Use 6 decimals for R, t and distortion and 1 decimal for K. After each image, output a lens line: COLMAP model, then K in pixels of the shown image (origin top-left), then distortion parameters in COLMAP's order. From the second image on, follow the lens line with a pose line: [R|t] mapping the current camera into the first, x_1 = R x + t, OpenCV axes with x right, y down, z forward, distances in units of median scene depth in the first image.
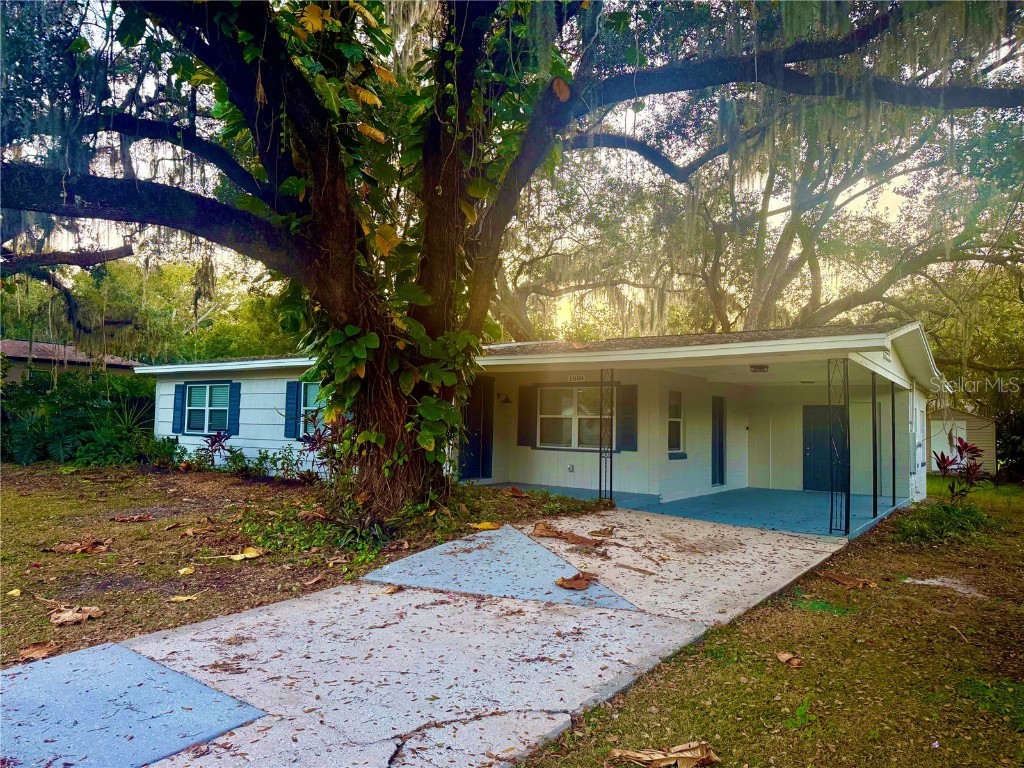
lens RADIAL K [[717.4, 0, 506.2], [0, 717.4, 381.3], [0, 0, 1]] dist [0.115014, -0.144327]
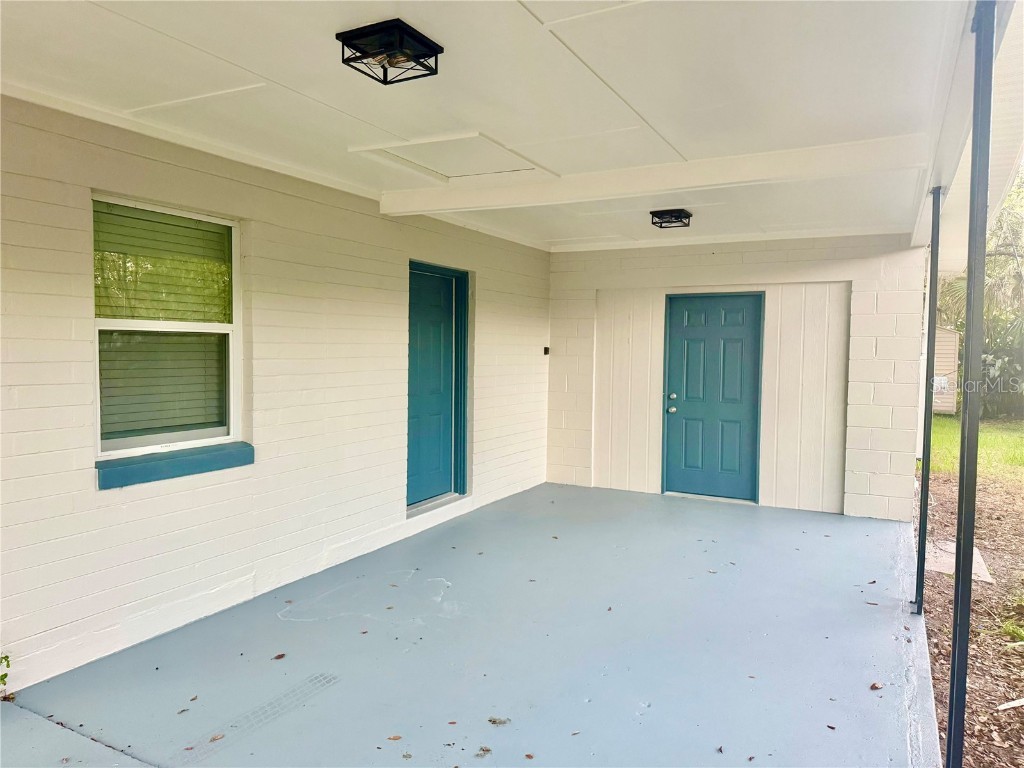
lens RADIAL K [[717.4, 0, 506.2], [0, 717.4, 381.3], [0, 0, 1]] dist [0.115014, -0.144327]
pose [[0.992615, -0.017852, 0.119985, 0.309163], [0.004765, 0.994087, 0.108480, 0.043342], [-0.121212, -0.107107, 0.986831, 0.693801]]
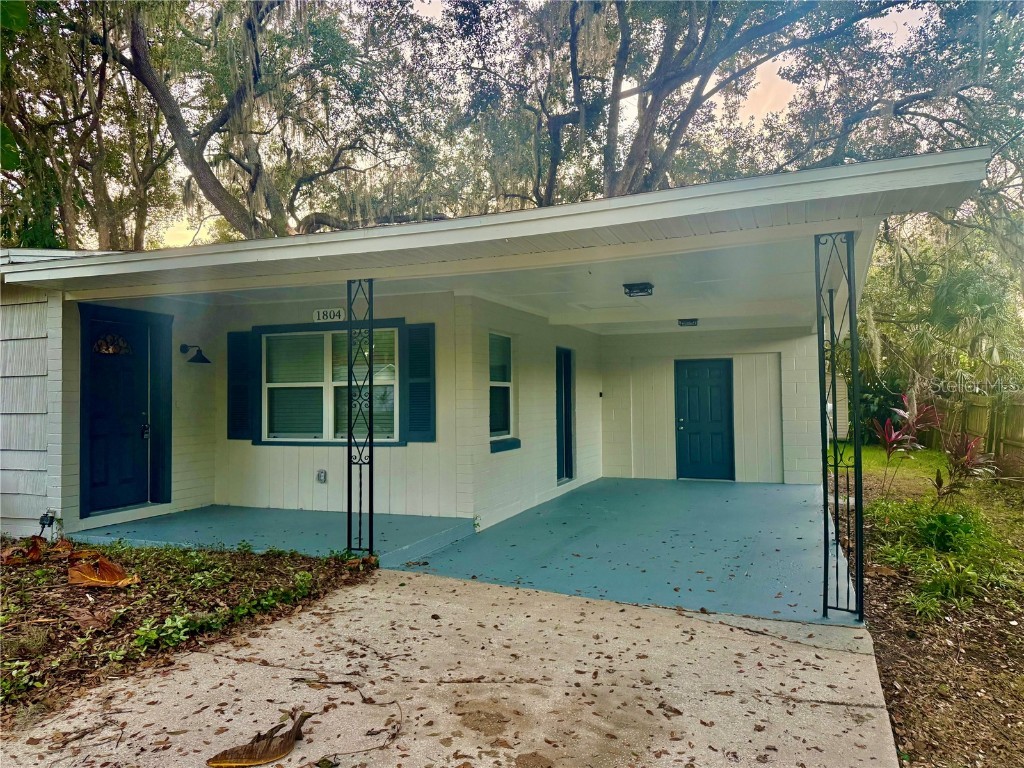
lens RADIAL K [[717.4, 0, 506.2], [0, 717.4, 381.3], [0, 0, 1]] dist [0.115014, -0.144327]
pose [[0.973933, -0.026468, 0.225287, 0.101420], [0.018096, 0.999070, 0.039148, 0.026866], [-0.226113, -0.034050, 0.973506, 0.407992]]
